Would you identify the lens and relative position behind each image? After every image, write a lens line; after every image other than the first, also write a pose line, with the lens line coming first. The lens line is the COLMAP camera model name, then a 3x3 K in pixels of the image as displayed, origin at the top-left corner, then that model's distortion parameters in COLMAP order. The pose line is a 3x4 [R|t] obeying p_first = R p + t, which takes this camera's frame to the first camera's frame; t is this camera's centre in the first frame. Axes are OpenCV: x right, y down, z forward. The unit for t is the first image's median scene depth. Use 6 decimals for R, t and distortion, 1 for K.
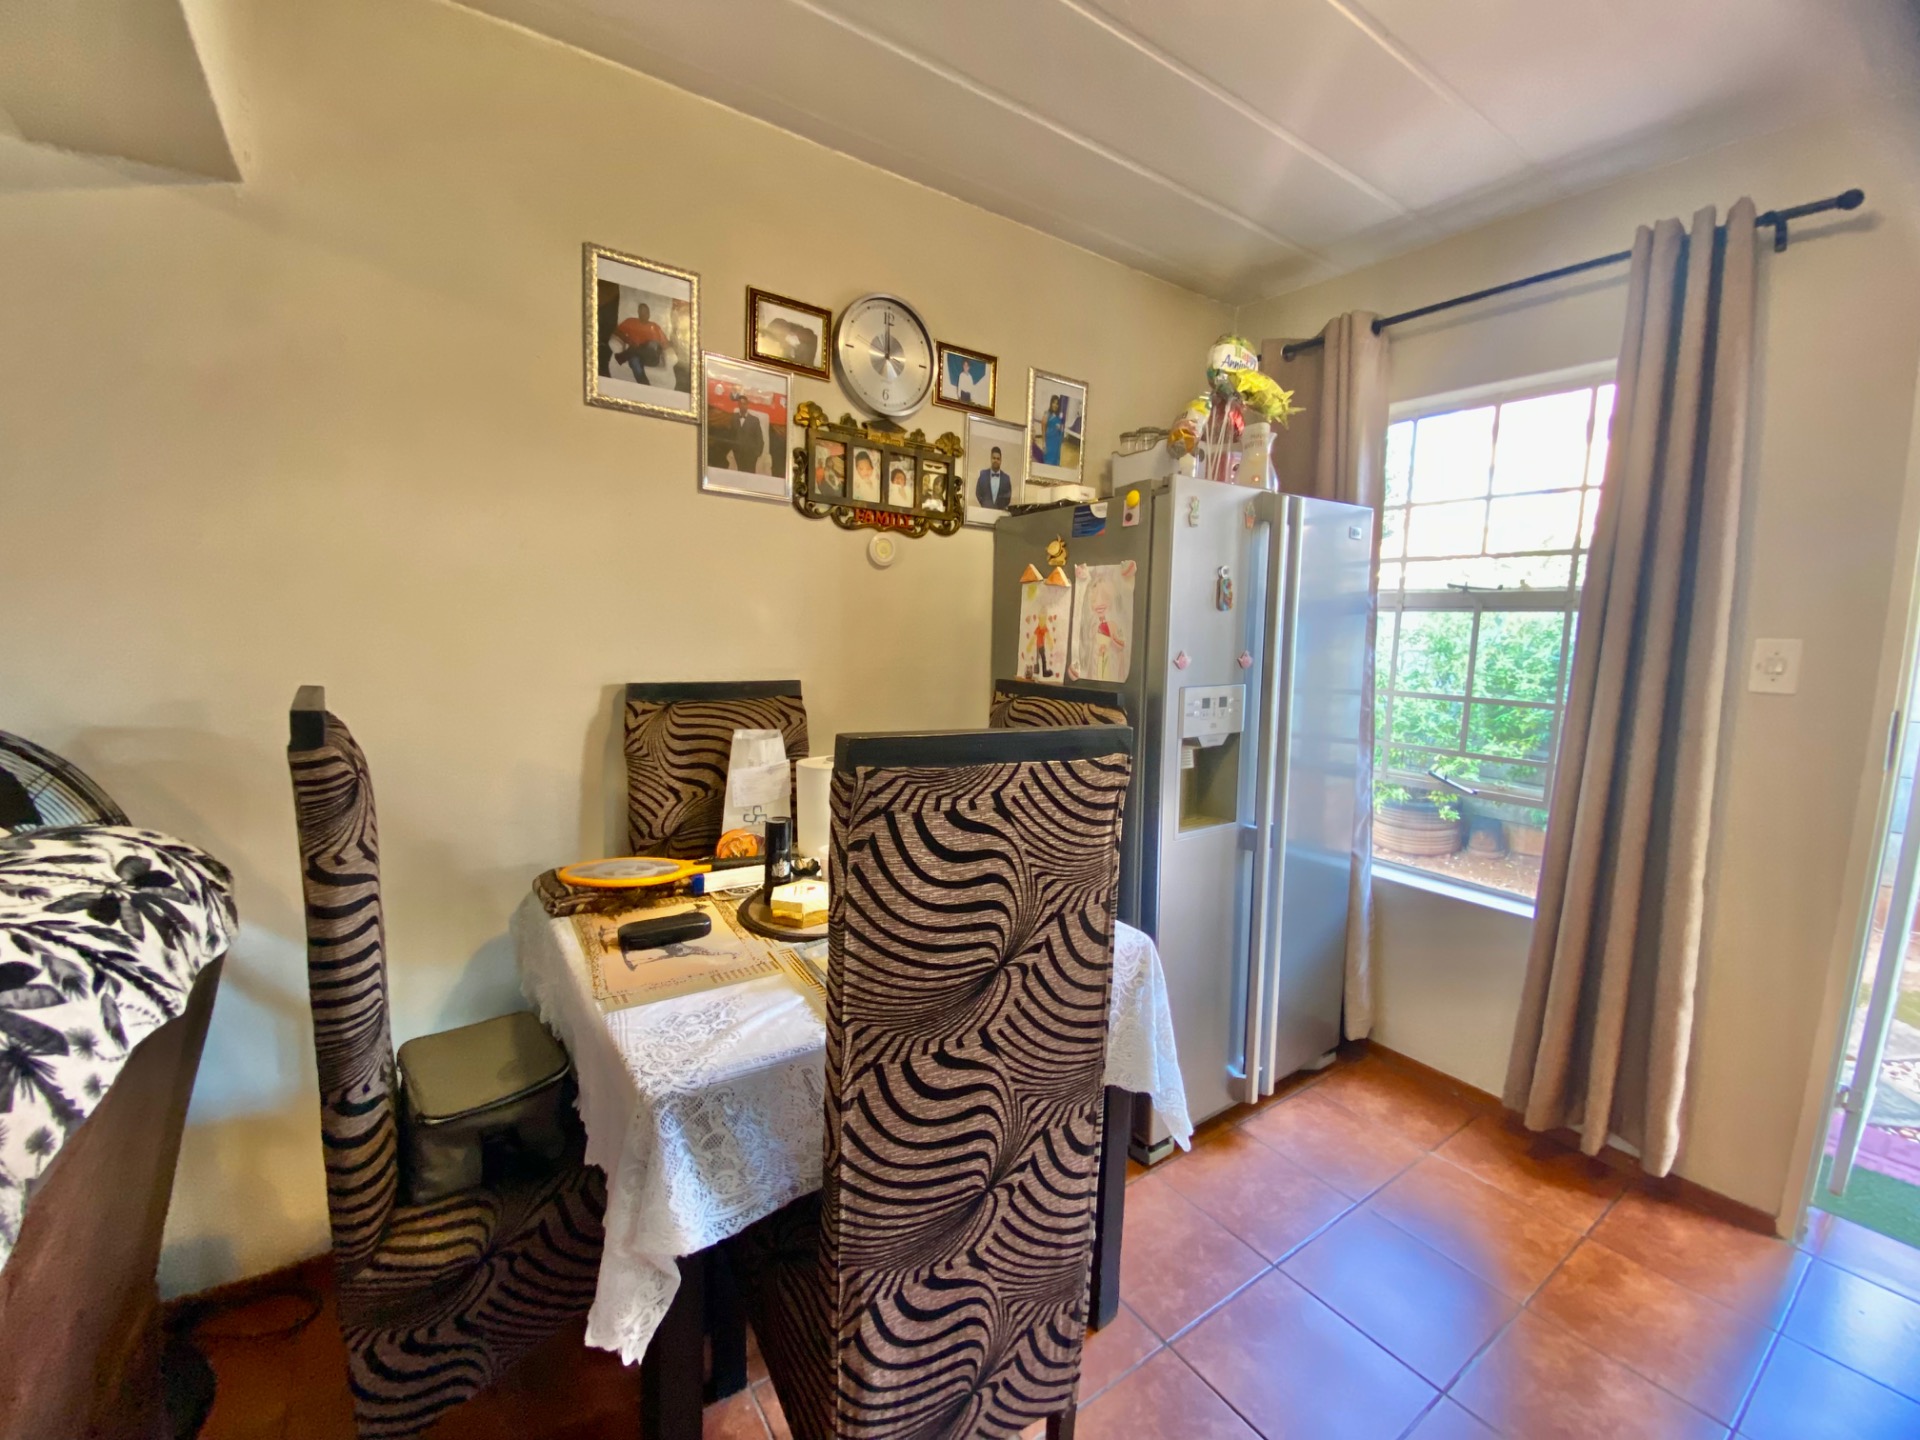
lens RADIAL K [[773.2, 0, 952.0], [0, 773.2, 726.1], [0, 0, 1]] dist [0.020853, -0.019678]
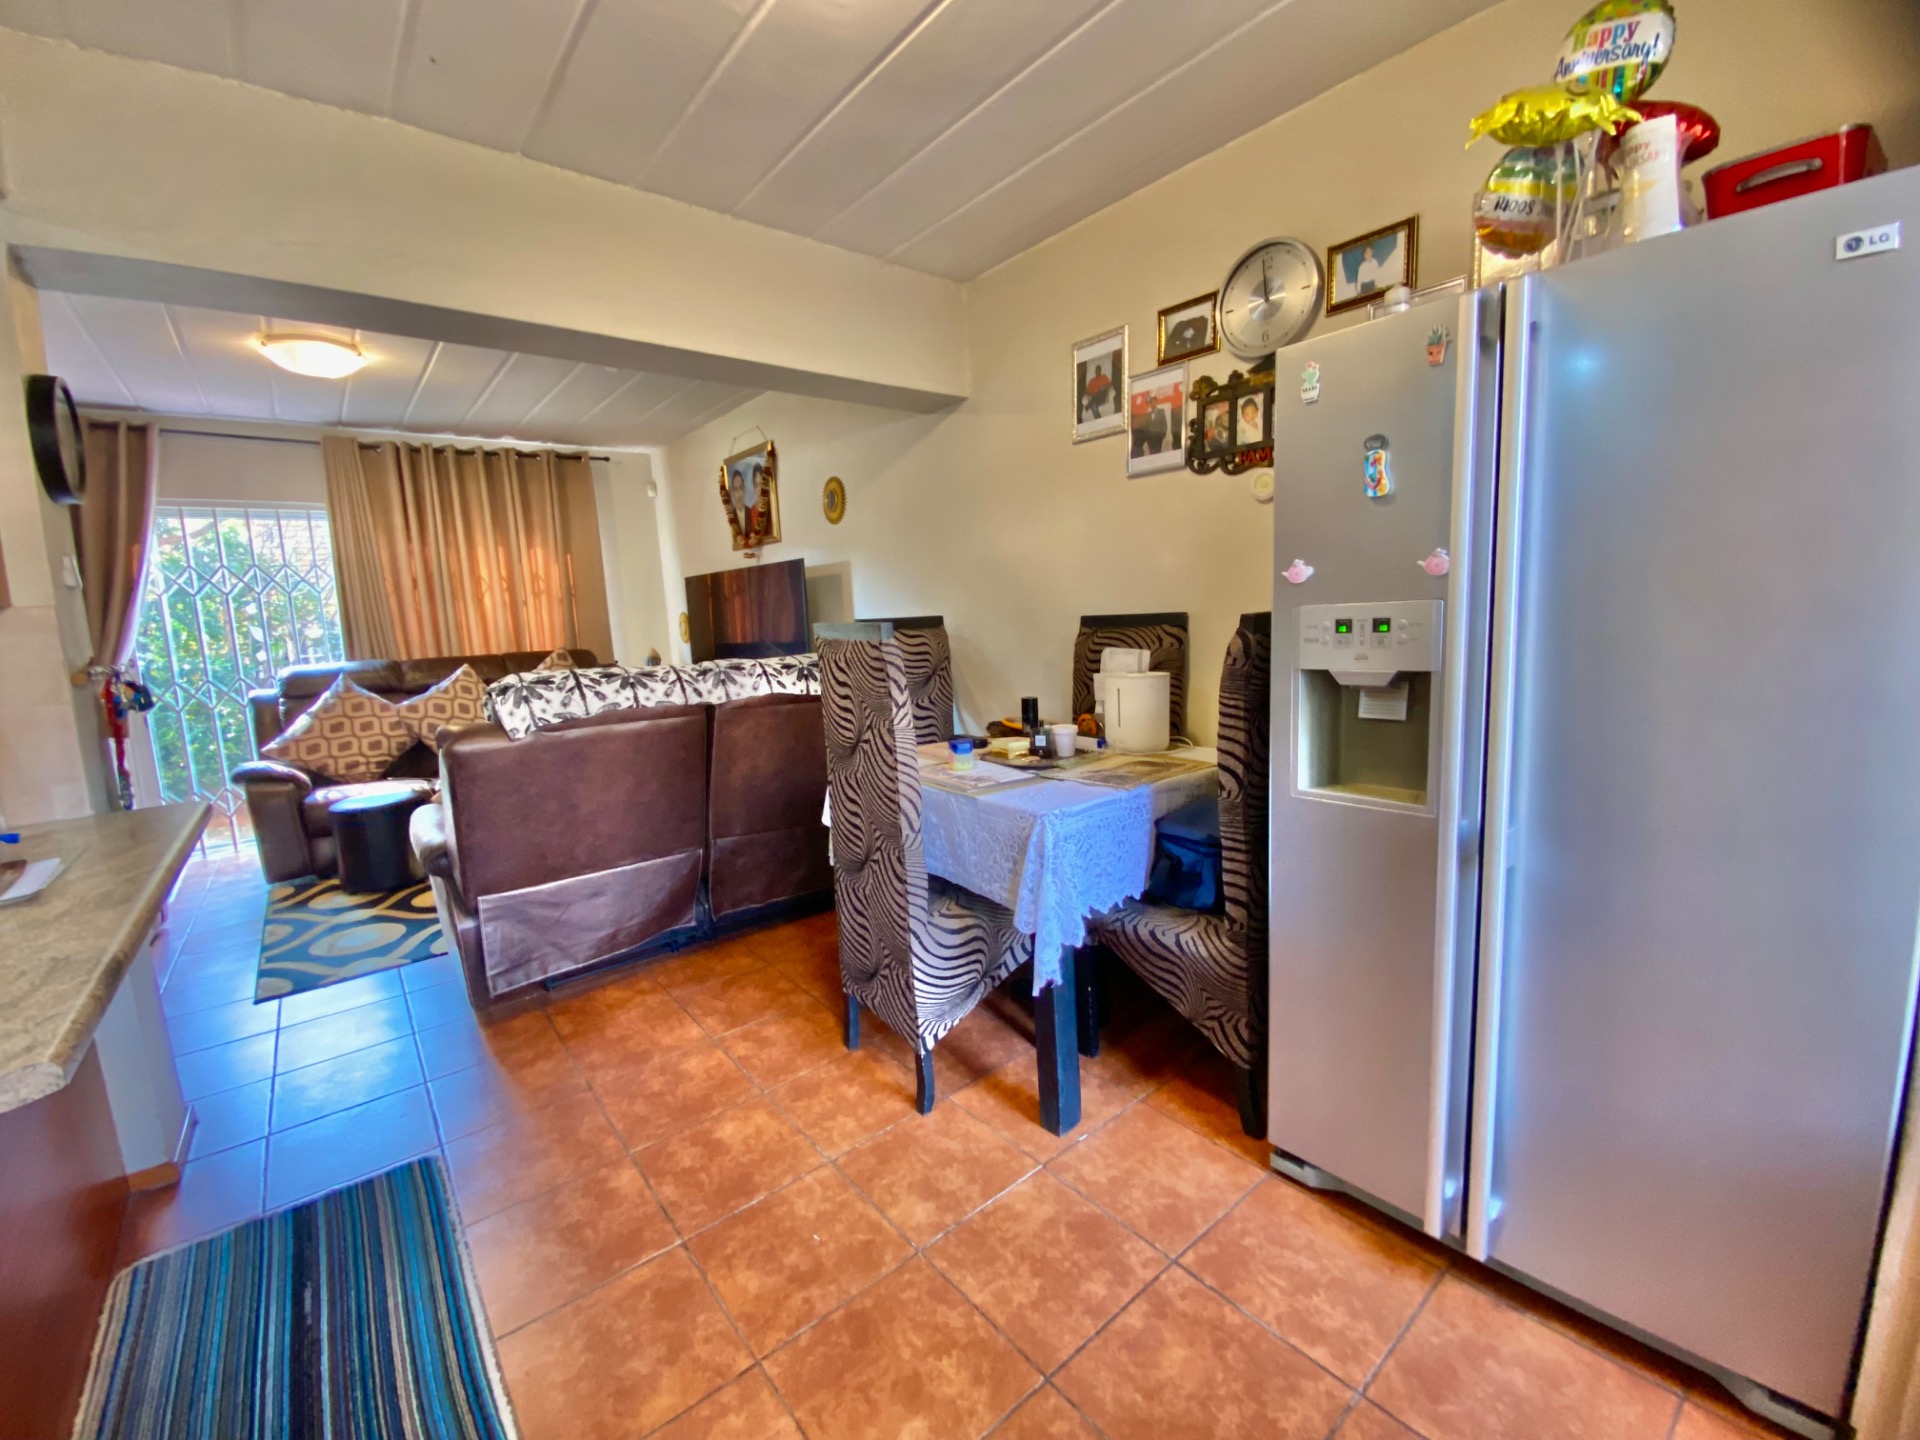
lens RADIAL K [[774.2, 0, 945.4], [0, 774.2, 719.2], [0, 0, 1]] dist [0.021960, -0.022203]
pose [[0.078813, 0.110930, -0.990698, 1.002917], [-0.077745, 0.991447, 0.104829, 0.011394], [0.993853, 0.068760, 0.086763, 0.520894]]
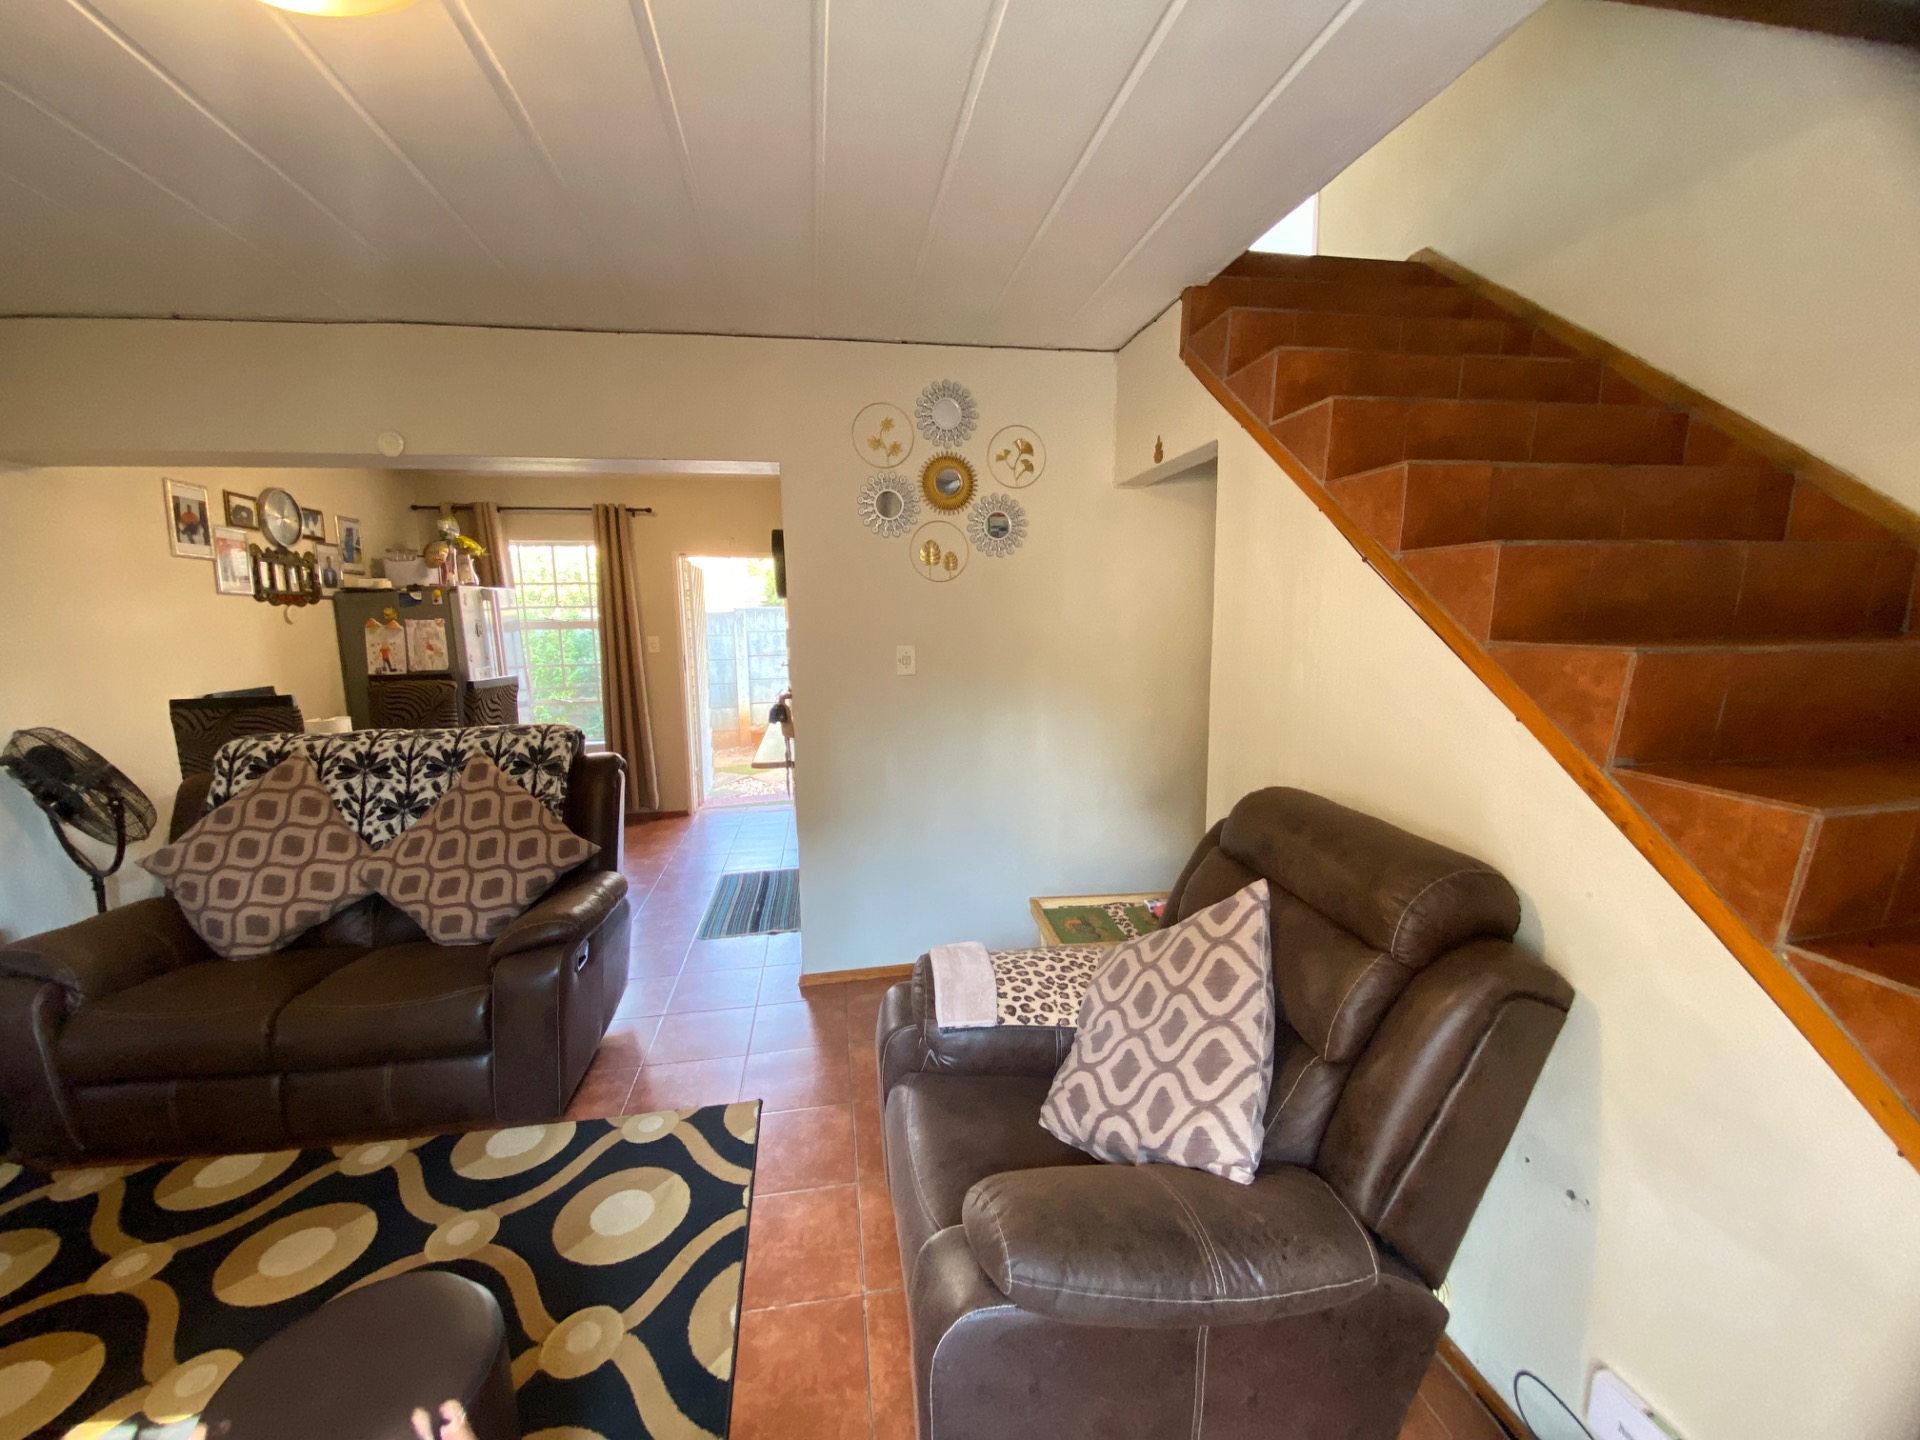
lens RADIAL K [[773.2, 0, 952.0], [0, 773.2, 726.1], [0, 0, 1]] dist [0.020853, -0.019678]
pose [[0.420426, -0.162520, 0.892653, -1.226525], [0.142293, 0.983464, 0.112035, 0.065091], [-0.896100, 0.079916, 0.436599, -1.355838]]
